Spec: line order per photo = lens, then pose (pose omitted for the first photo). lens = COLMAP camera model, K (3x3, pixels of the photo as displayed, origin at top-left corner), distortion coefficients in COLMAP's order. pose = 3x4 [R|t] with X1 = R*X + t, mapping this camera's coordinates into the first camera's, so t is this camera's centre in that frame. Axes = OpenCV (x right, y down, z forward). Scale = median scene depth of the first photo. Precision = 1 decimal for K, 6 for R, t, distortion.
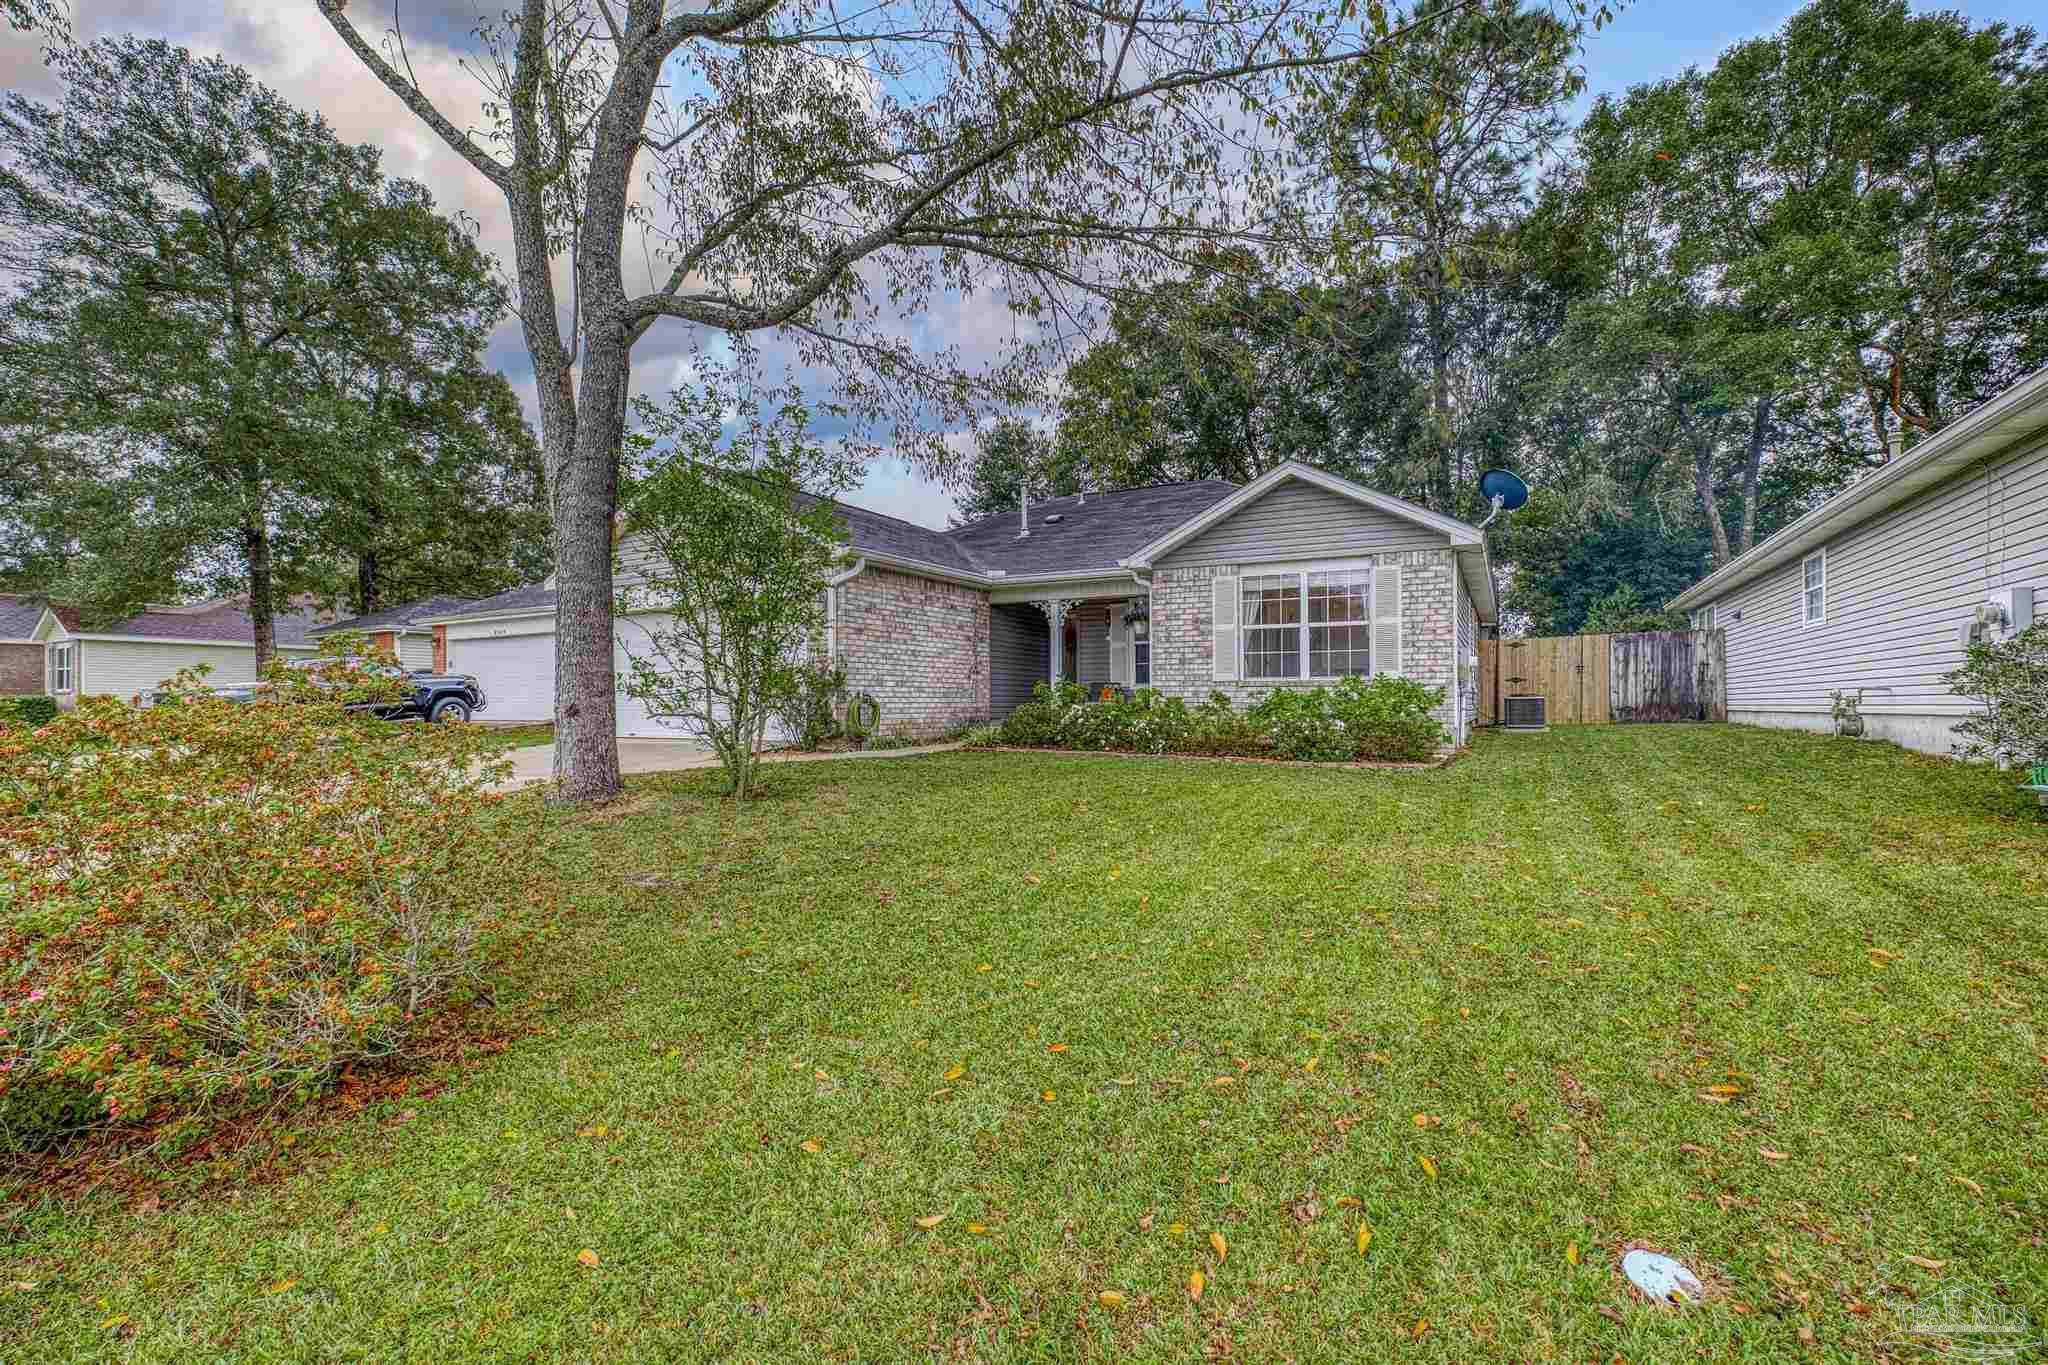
lens RADIAL K [[882.5, 0, 1029.9], [0, 882.5, 701.6], [0, 0, 1]] dist [-0.046992, 0.020644]
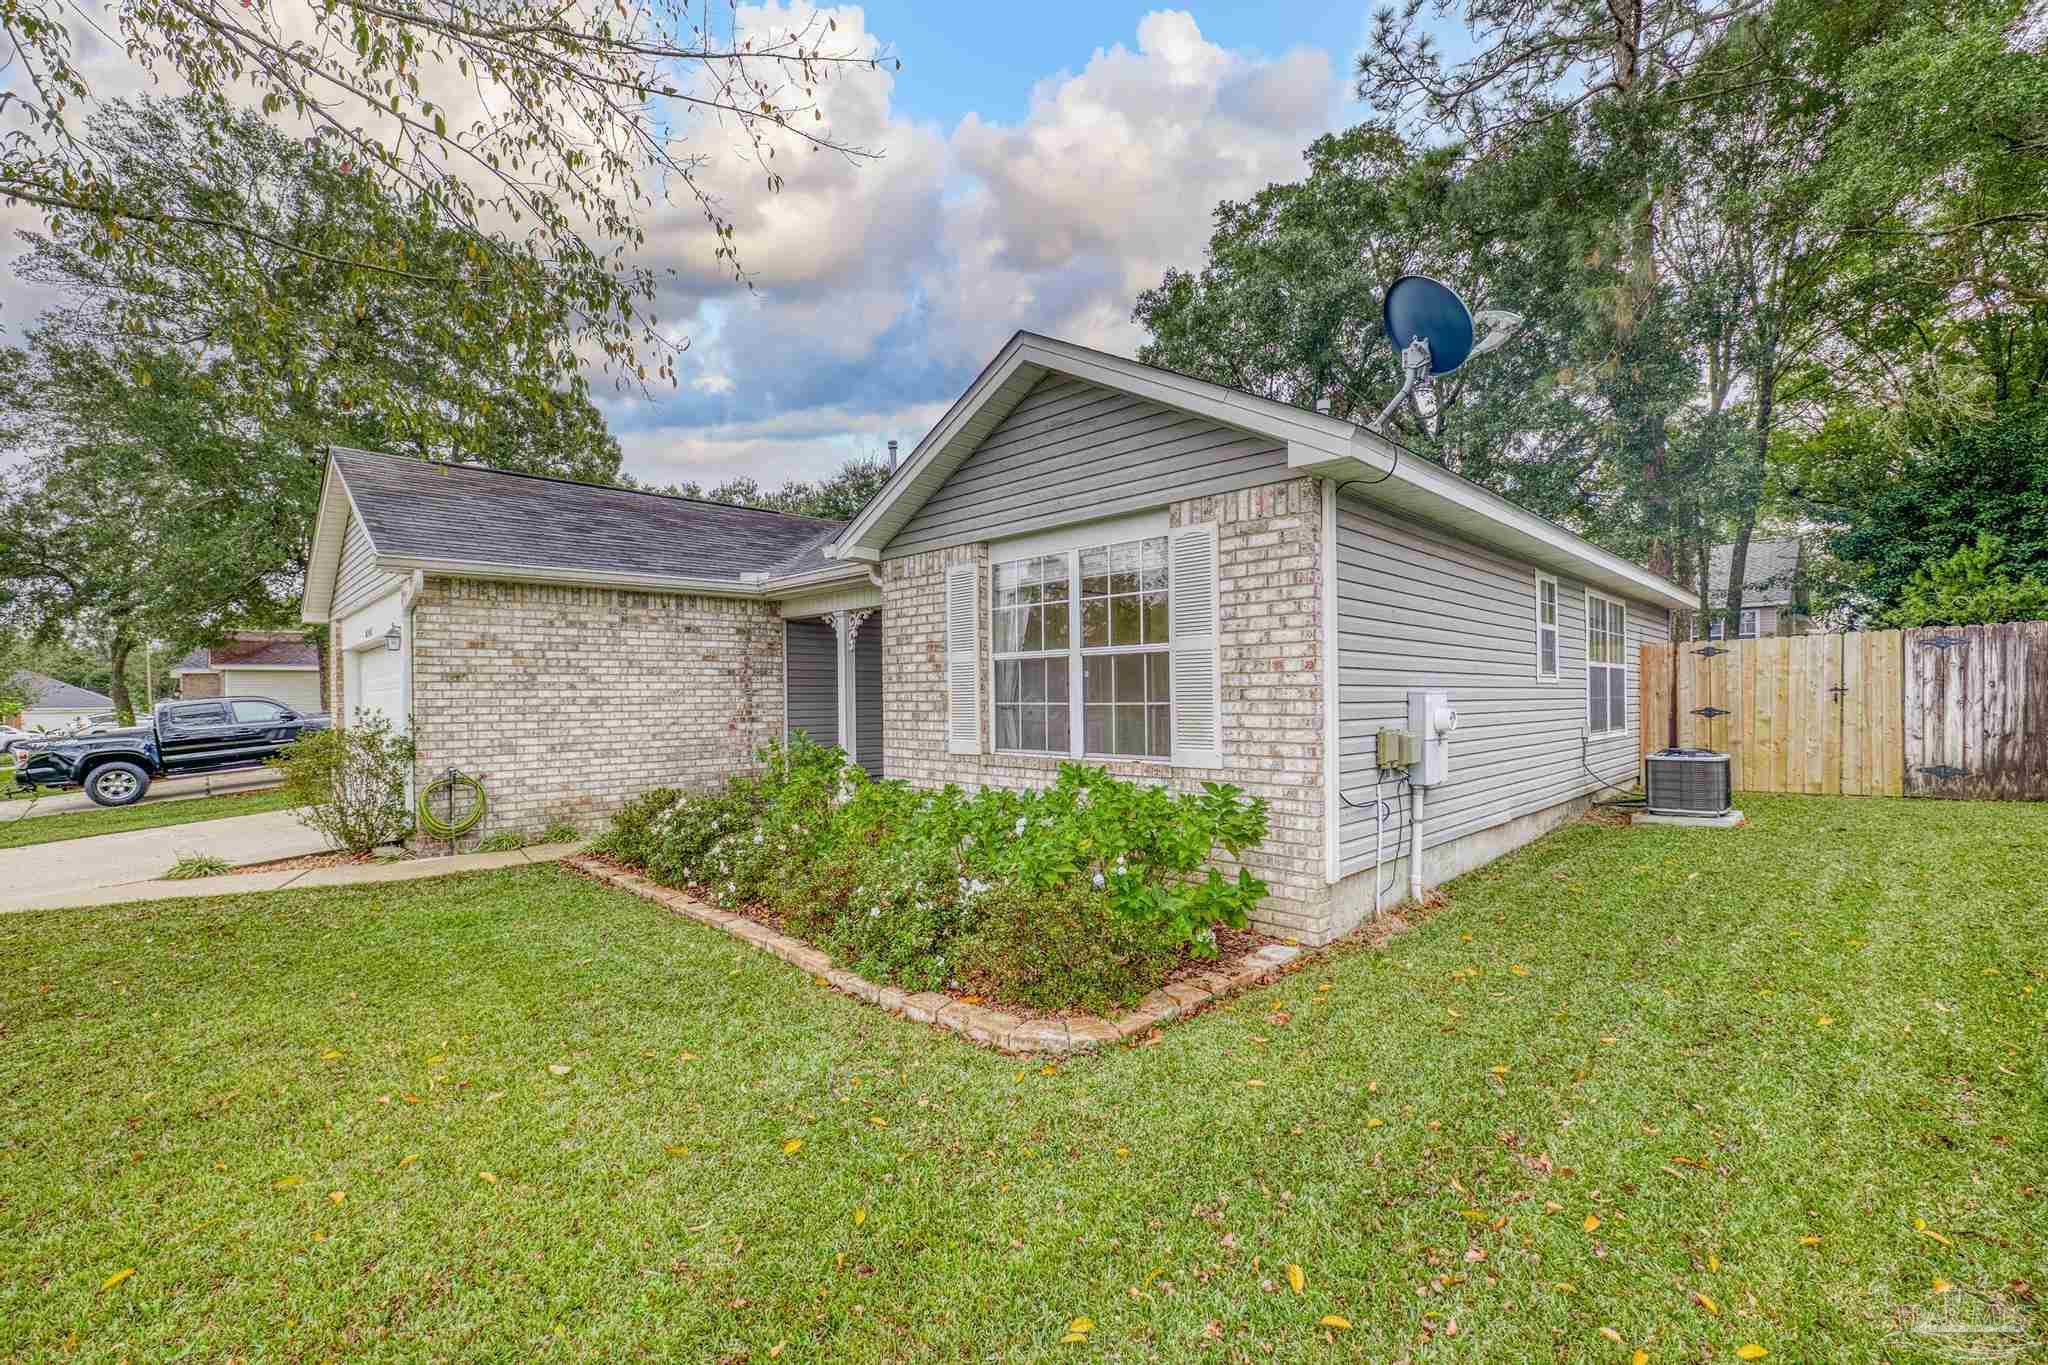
lens RADIAL K [[887.6, 0, 1024.1], [0, 887.6, 698.4], [0, 0, 1]] dist [-0.048924, 0.020958]
pose [[0.960019, -0.010643, -0.279733, 0.401303], [0.011466, 0.999933, 0.001306, -0.056777], [0.279700, -0.004461, 0.960077, 0.456517]]
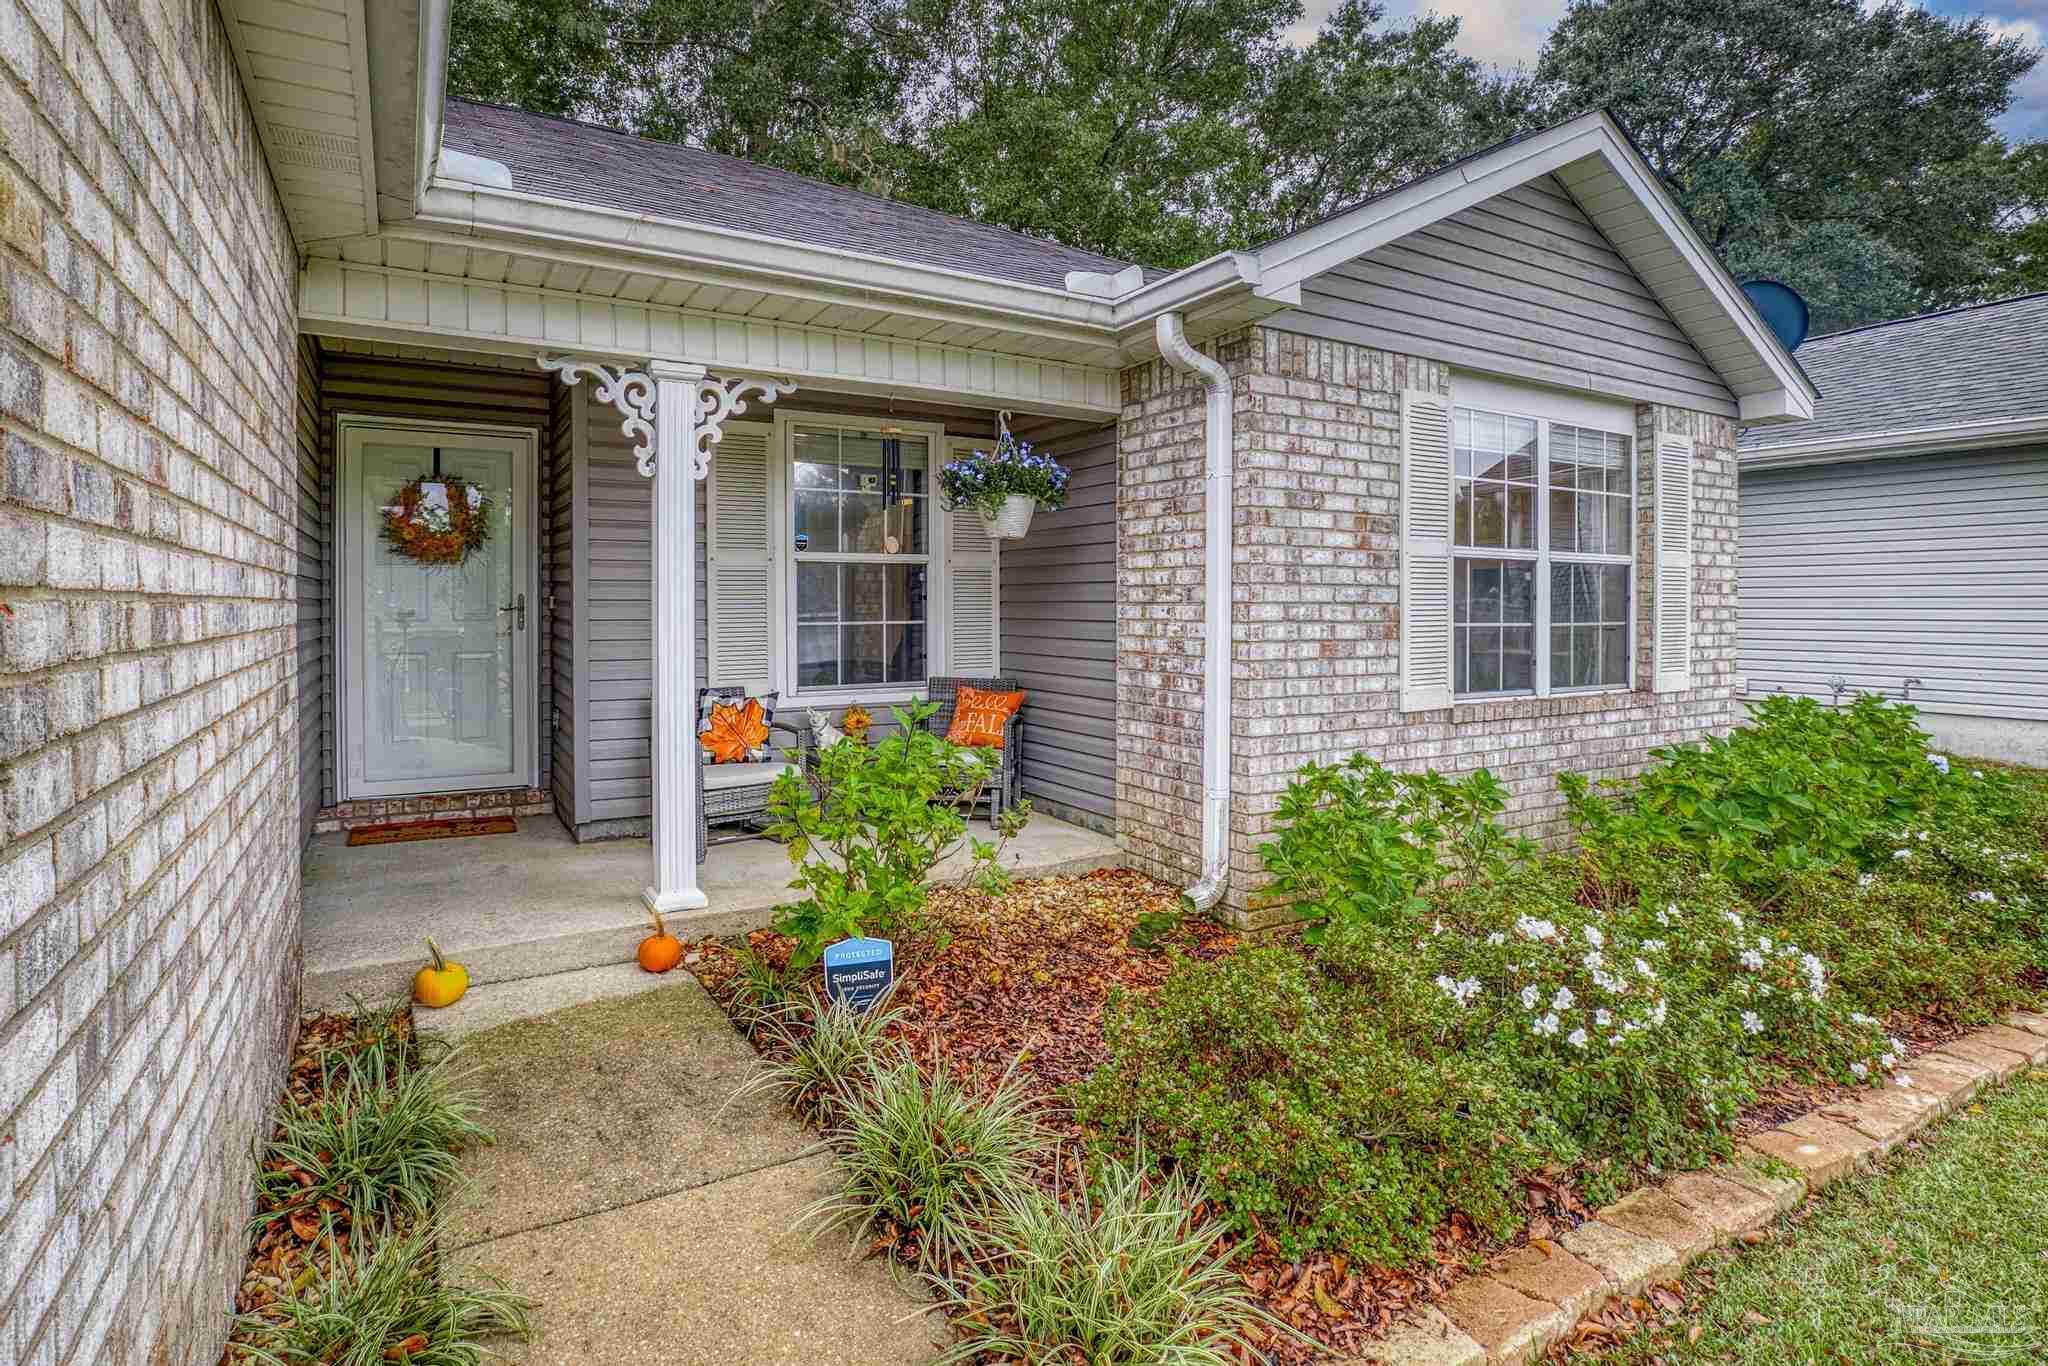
lens RADIAL K [[1060.3, 0, 1026.9], [0, 1060.3, 609.6], [0, 0, 1]] dist [-0.065346, 0.042705]
pose [[0.507465, -0.002128, 0.861670, -0.189623], [-0.002889, 0.999987, 0.004170, -0.060199], [-0.861668, -0.004606, 0.507452, 0.898693]]
